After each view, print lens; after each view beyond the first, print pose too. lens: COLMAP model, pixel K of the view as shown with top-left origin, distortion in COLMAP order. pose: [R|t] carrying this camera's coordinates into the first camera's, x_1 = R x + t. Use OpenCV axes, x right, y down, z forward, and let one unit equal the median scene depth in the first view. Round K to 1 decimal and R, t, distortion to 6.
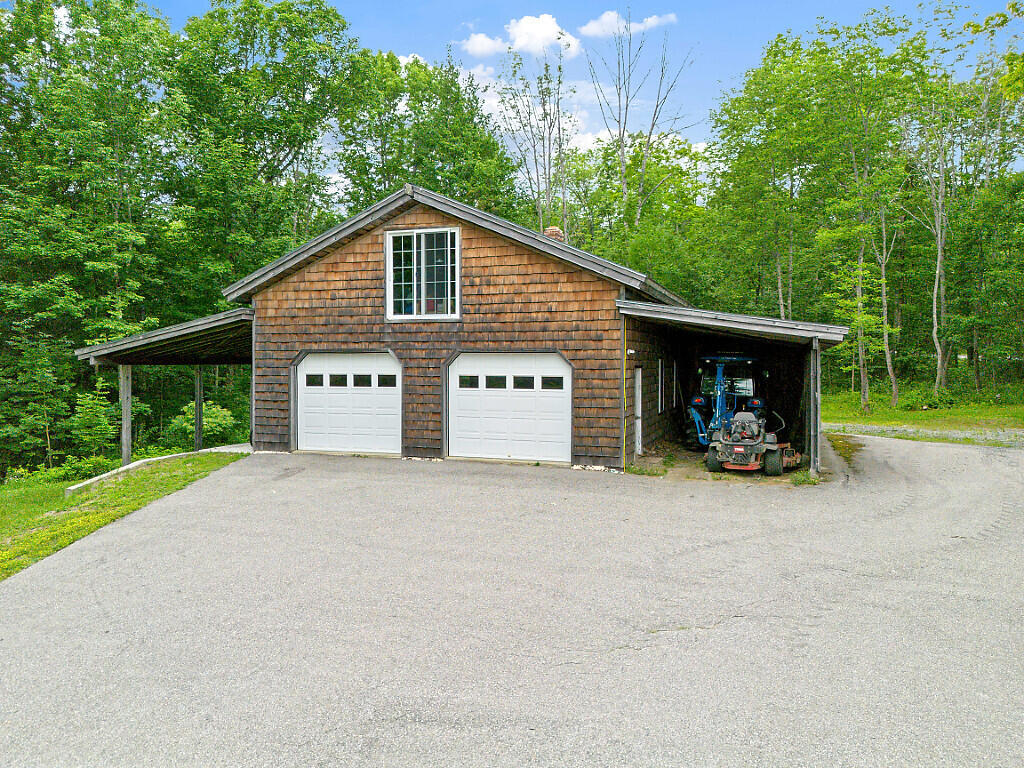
lens RADIAL K [[700.5, 0, 519.4], [0, 700.5, 381.6], [0, 0, 1]] dist [0.002878, -0.001020]
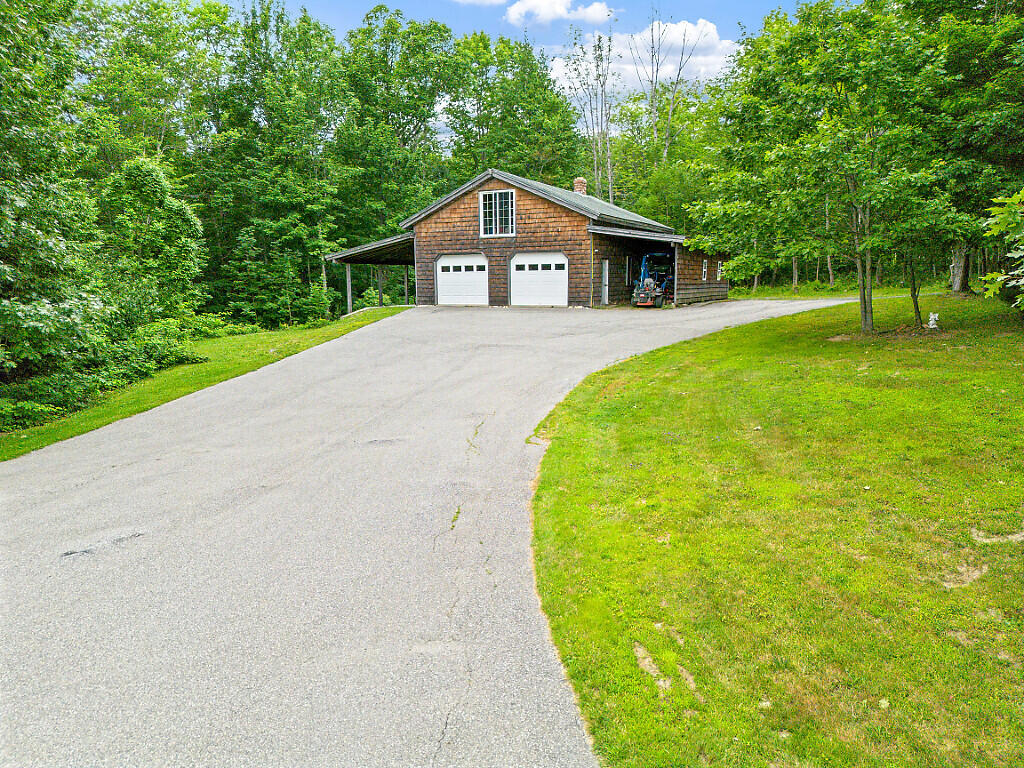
lens RADIAL K [[630.4, 0, 512.0], [0, 630.4, 384.0], [0, 0, 1]] dist [0.003947, -0.001359]
pose [[0.989407, 0.014646, -0.144426, 0.168207], [0.006154, 0.989771, 0.142529, 0.071961], [0.145036, -0.141908, 0.979197, -0.820093]]
